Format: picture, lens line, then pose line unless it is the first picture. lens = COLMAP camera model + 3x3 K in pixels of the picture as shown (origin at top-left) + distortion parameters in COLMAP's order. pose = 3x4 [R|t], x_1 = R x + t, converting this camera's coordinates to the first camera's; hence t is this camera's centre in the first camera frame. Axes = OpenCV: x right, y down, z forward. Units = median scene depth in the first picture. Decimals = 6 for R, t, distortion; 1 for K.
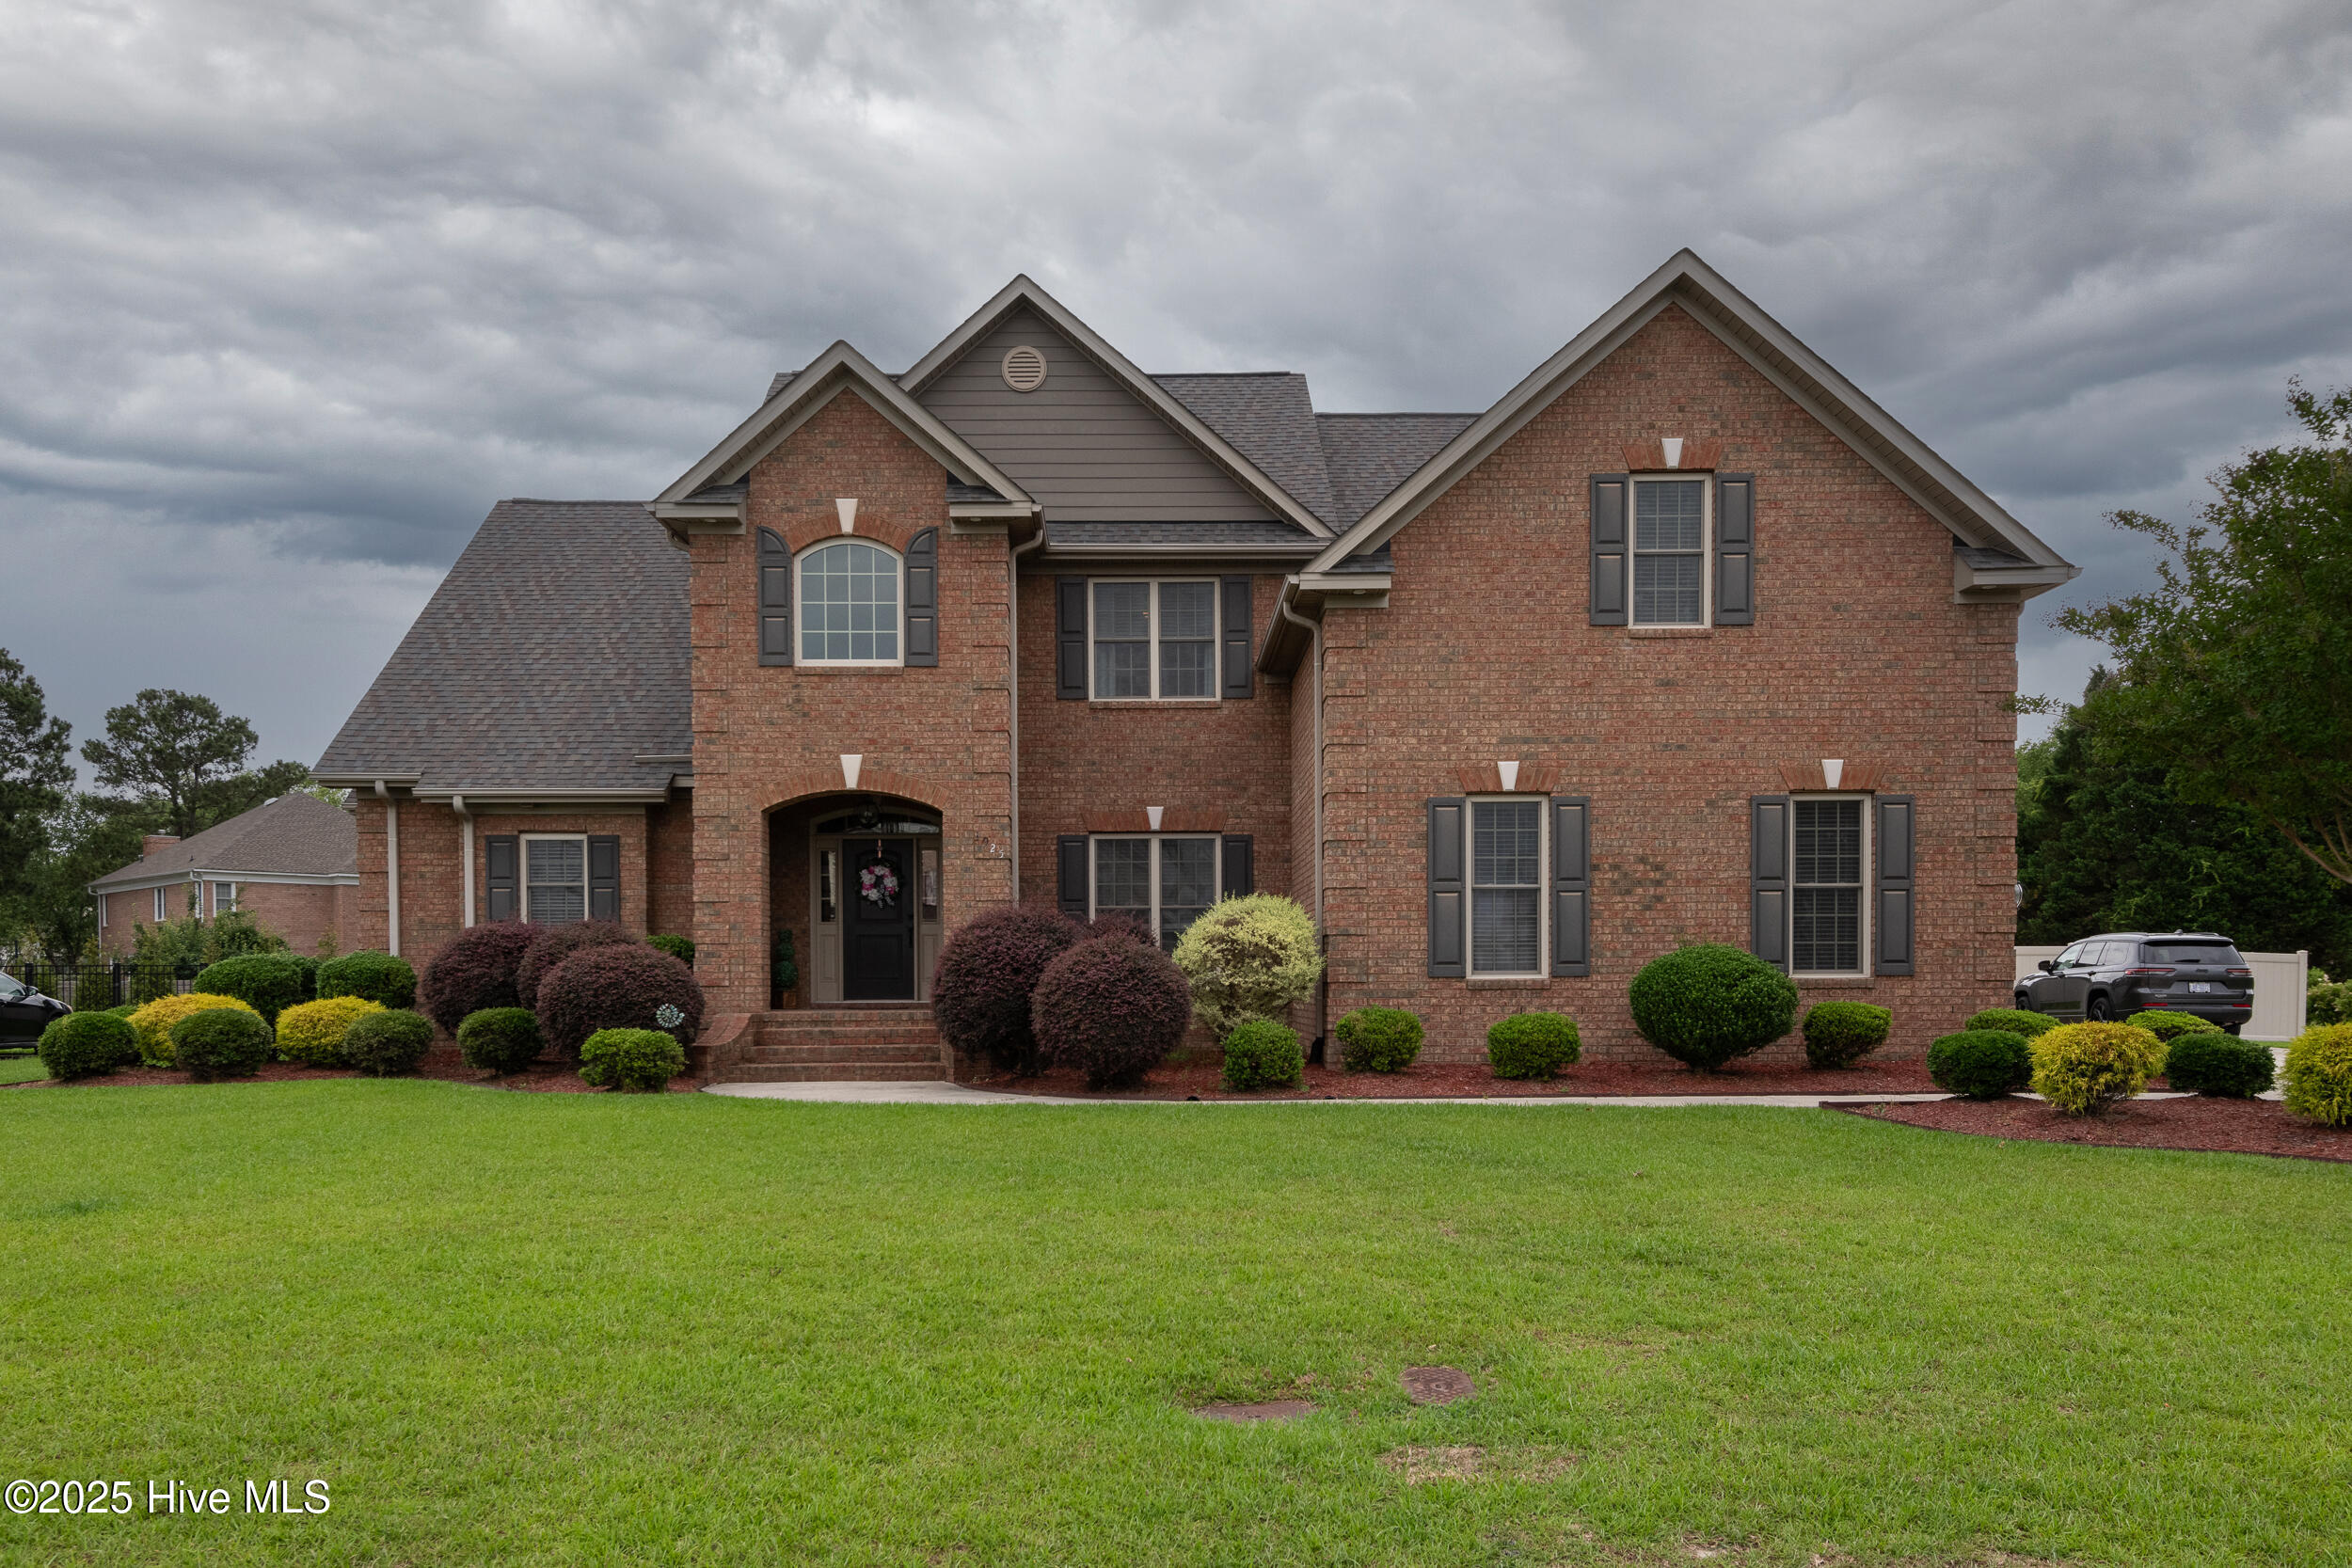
lens RADIAL K [[1626.3, 0, 1101.4], [0, 1626.3, 1029.0], [0, 0, 1]] dist [0.021226, -0.005705]
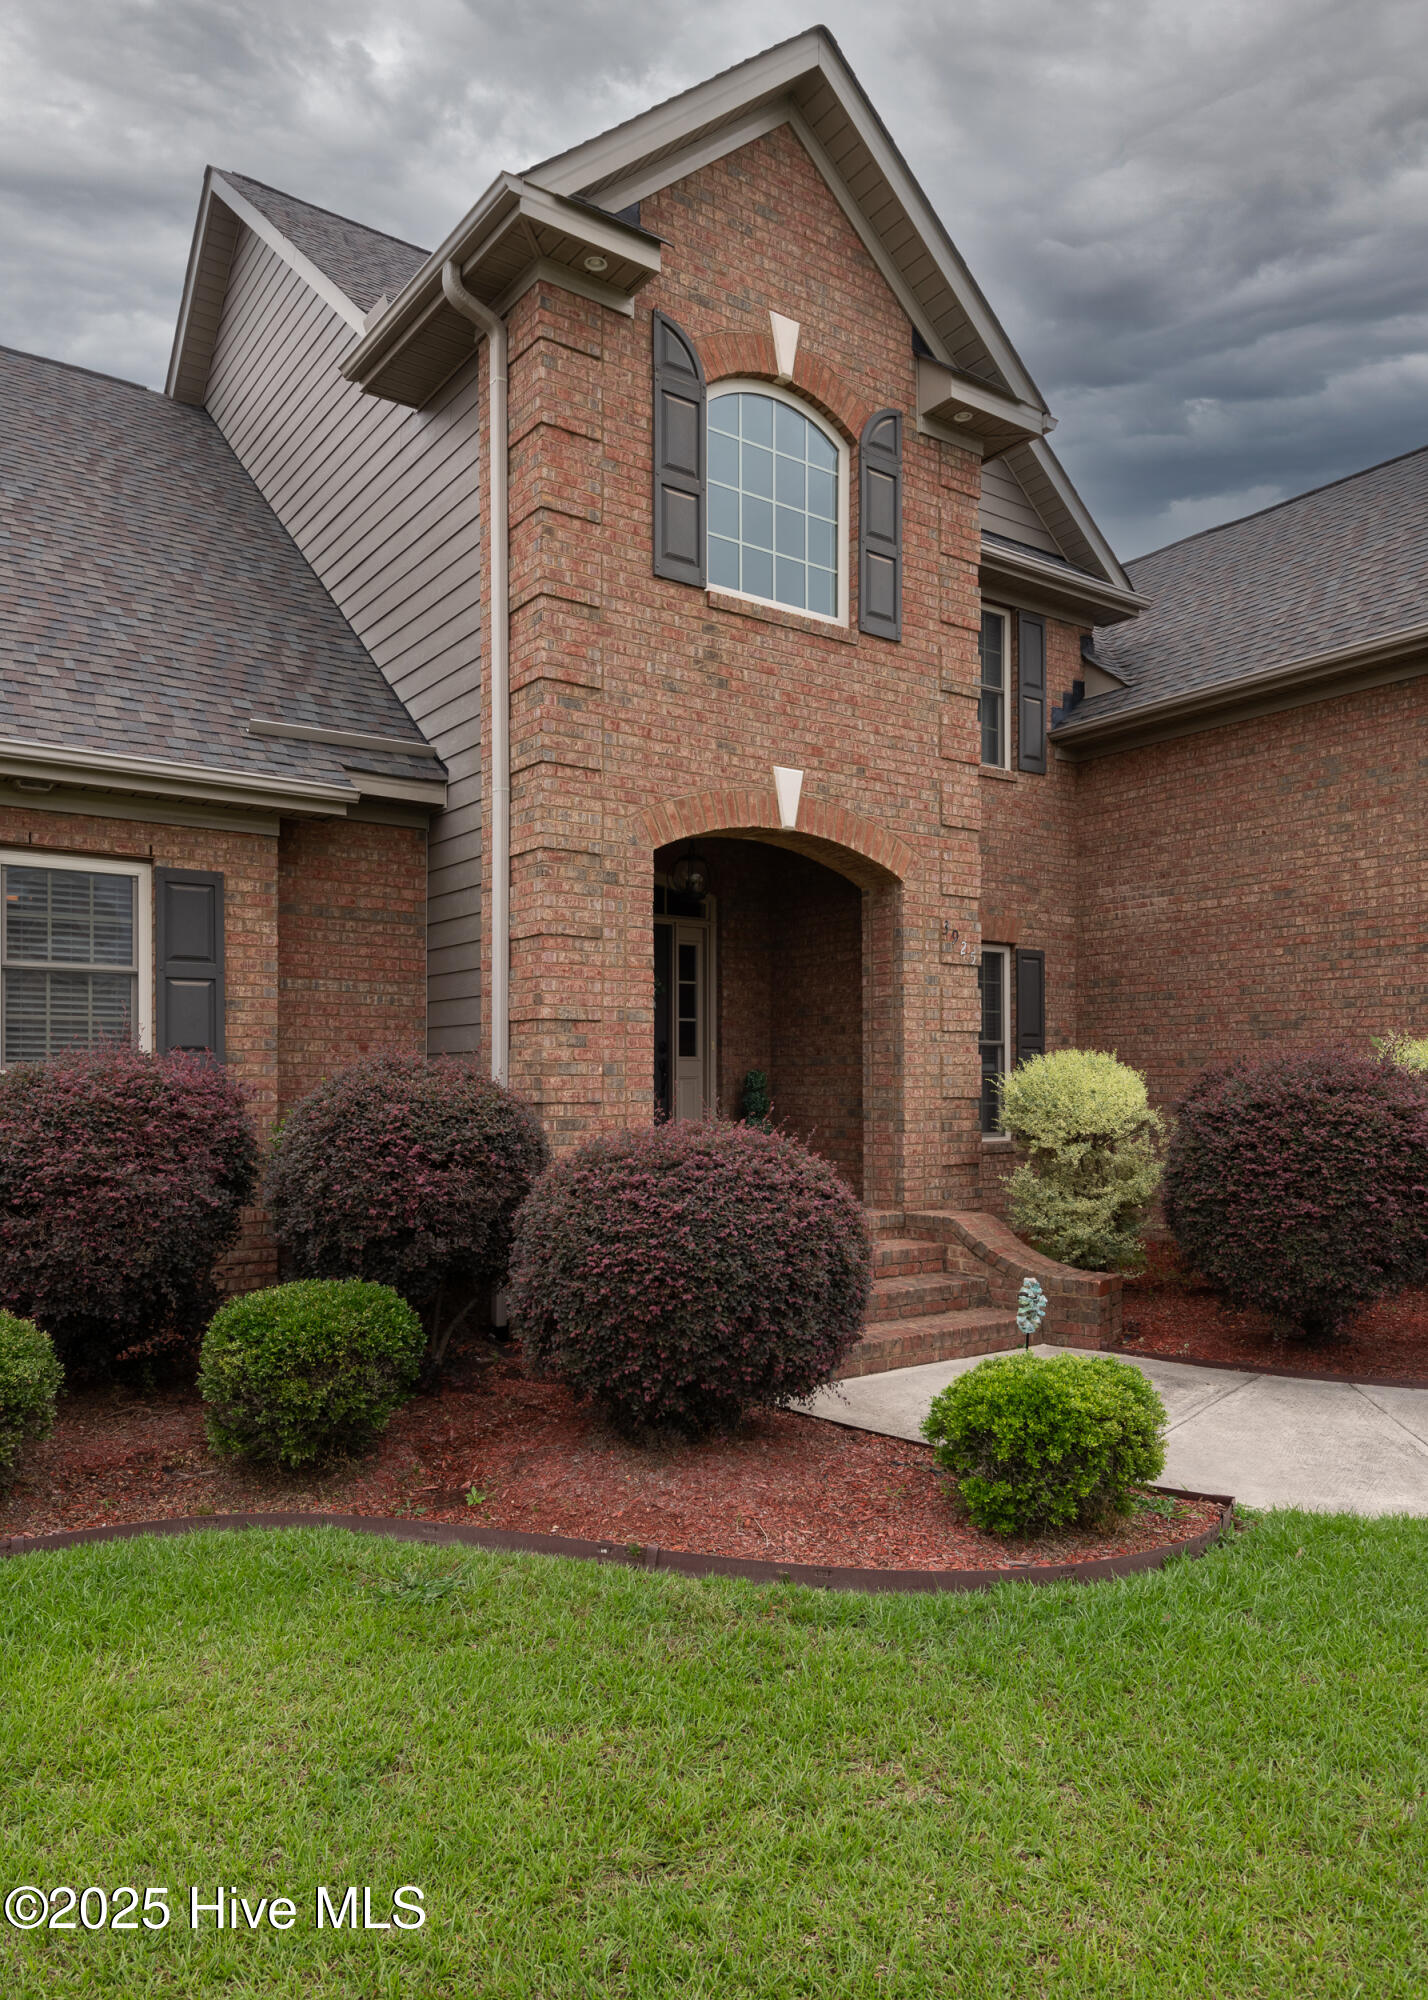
lens RADIAL K [[1302.3, 0, 653.5], [0, 1302.3, 1080.9], [0, 0, 1]] dist [0.019254, -0.007896]
pose [[0.814955, 0.003551, 0.579514, -0.456007], [0.012830, 0.999626, -0.024168, -0.049769], [-0.579383, 0.027131, 0.814604, 0.664218]]
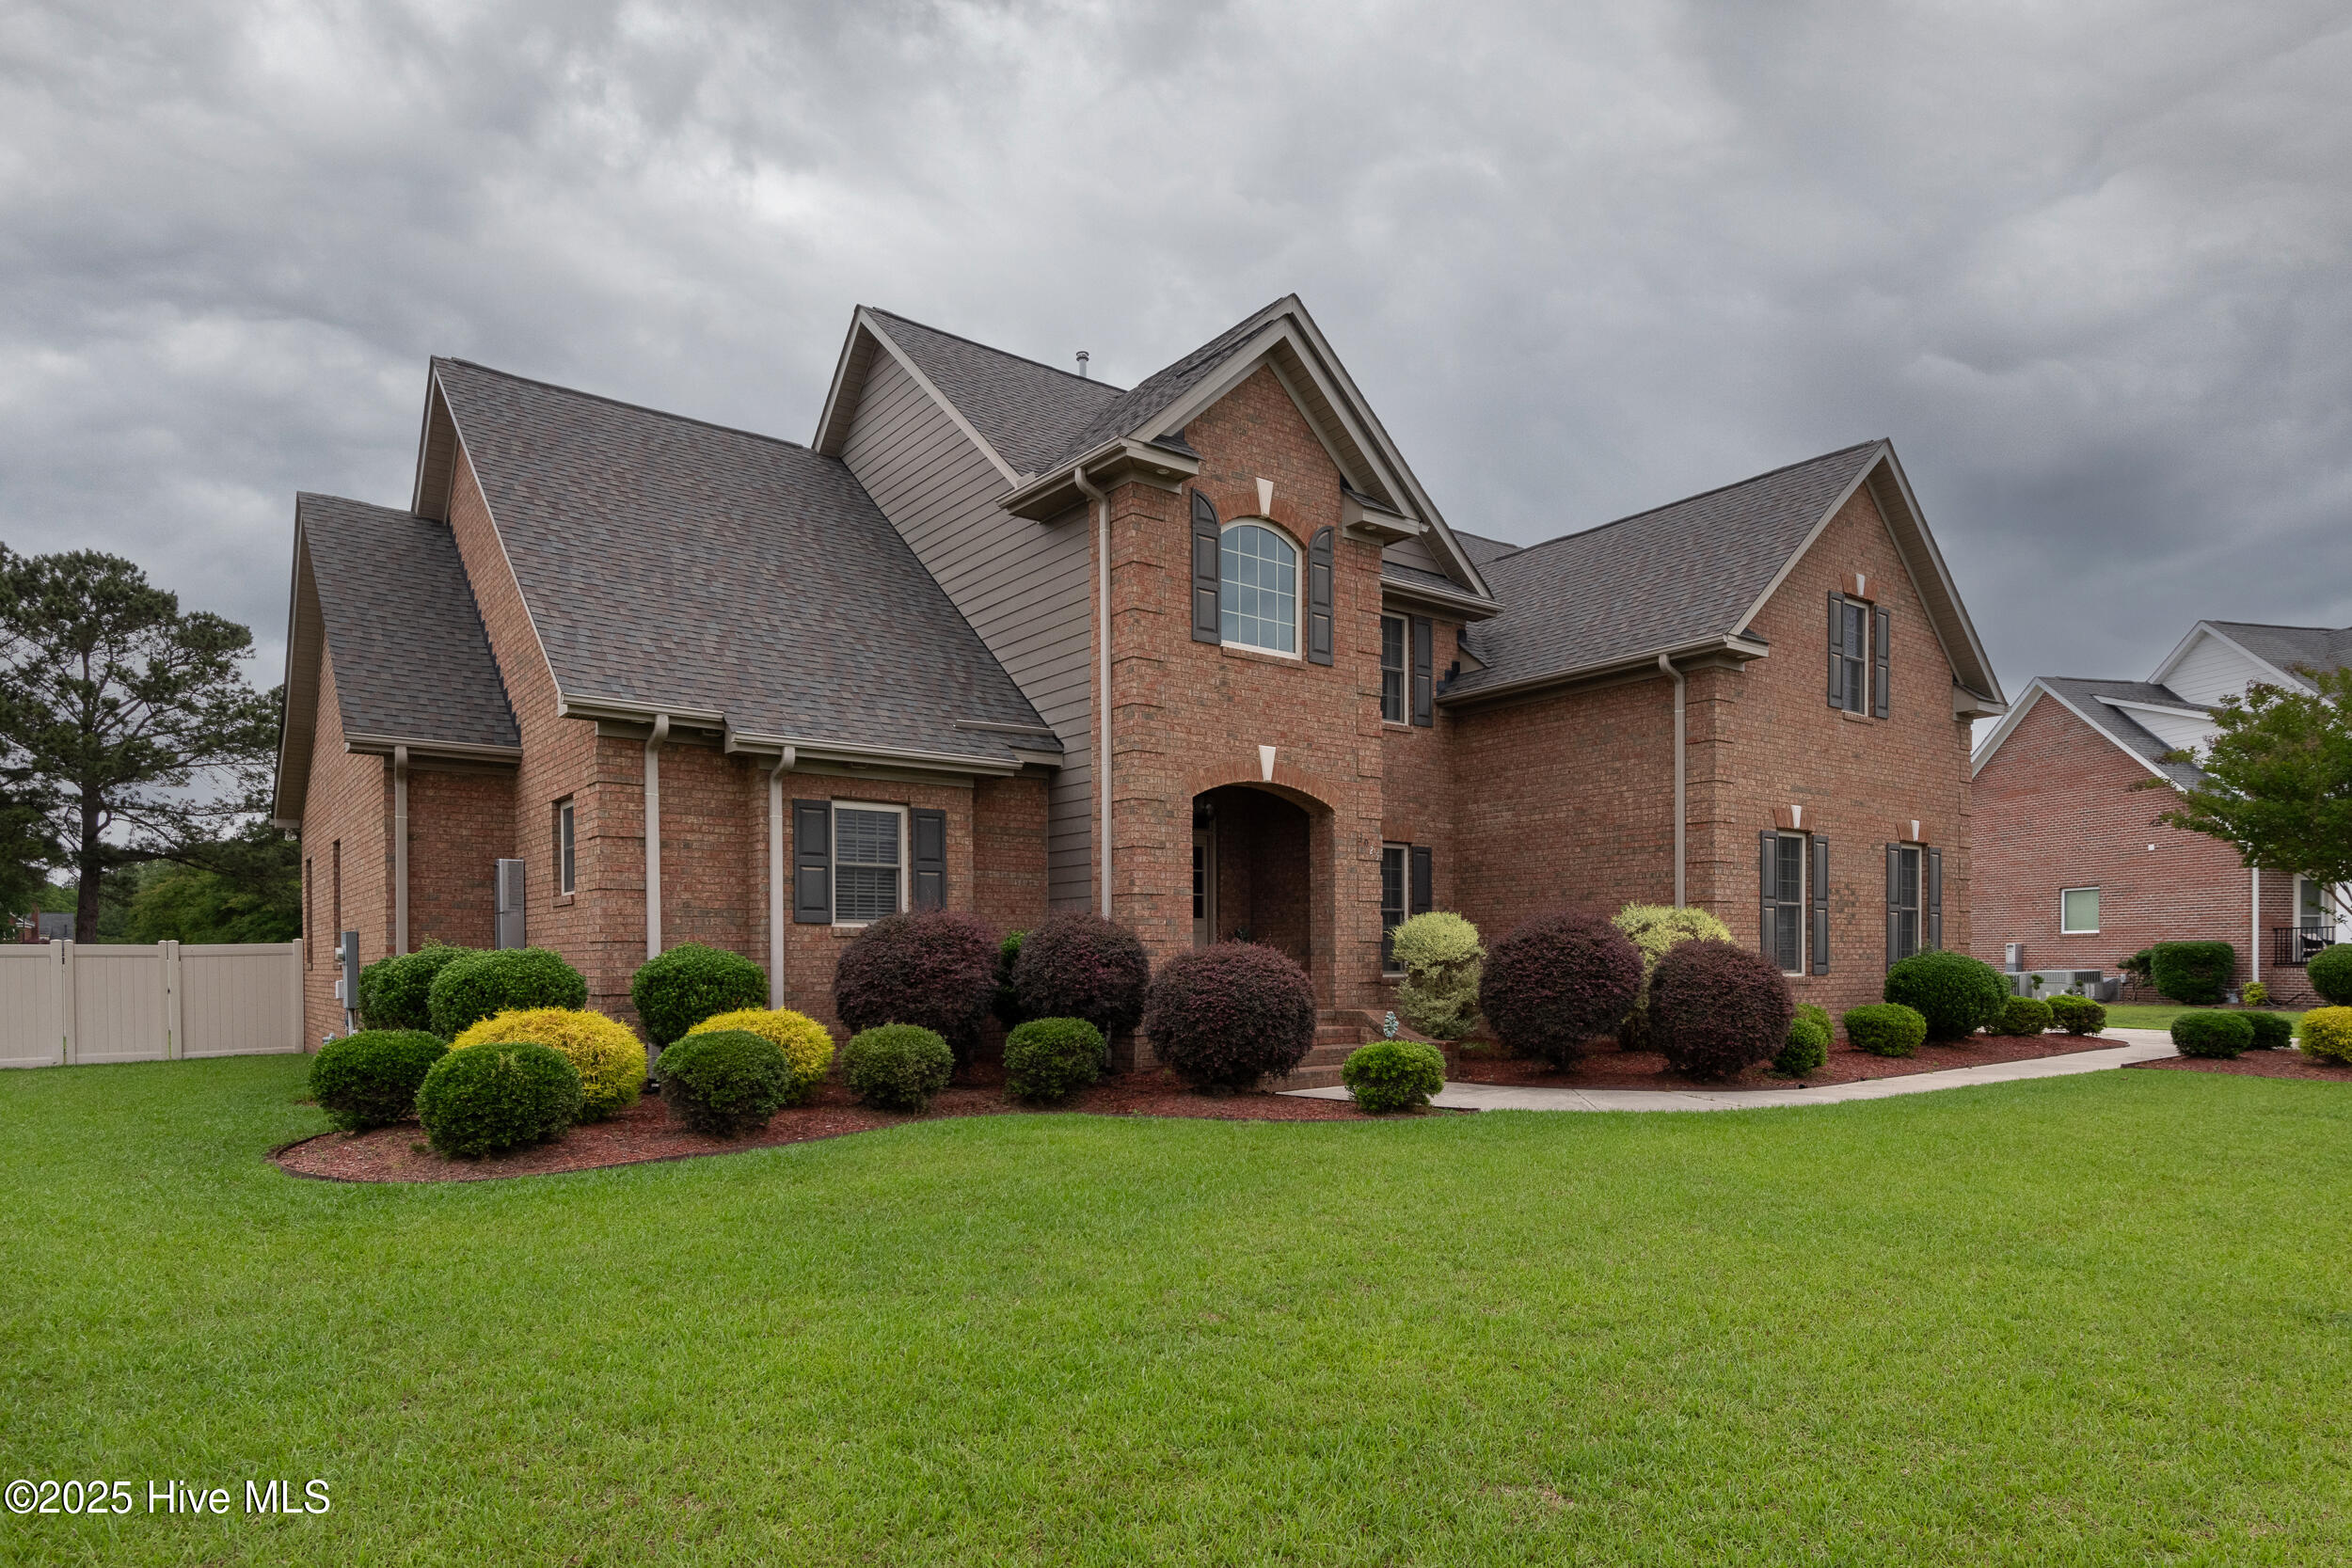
lens RADIAL K [[1349.6, 0, 1126.5], [0, 1349.6, 991.0], [0, 0, 1]] dist [0.020238, 0.000133]
pose [[0.796784, -0.012743, 0.604130, -0.707803], [0.017128, 0.999852, -0.001501, -0.023935], [-0.604022, 0.011544, 0.796884, 0.417179]]
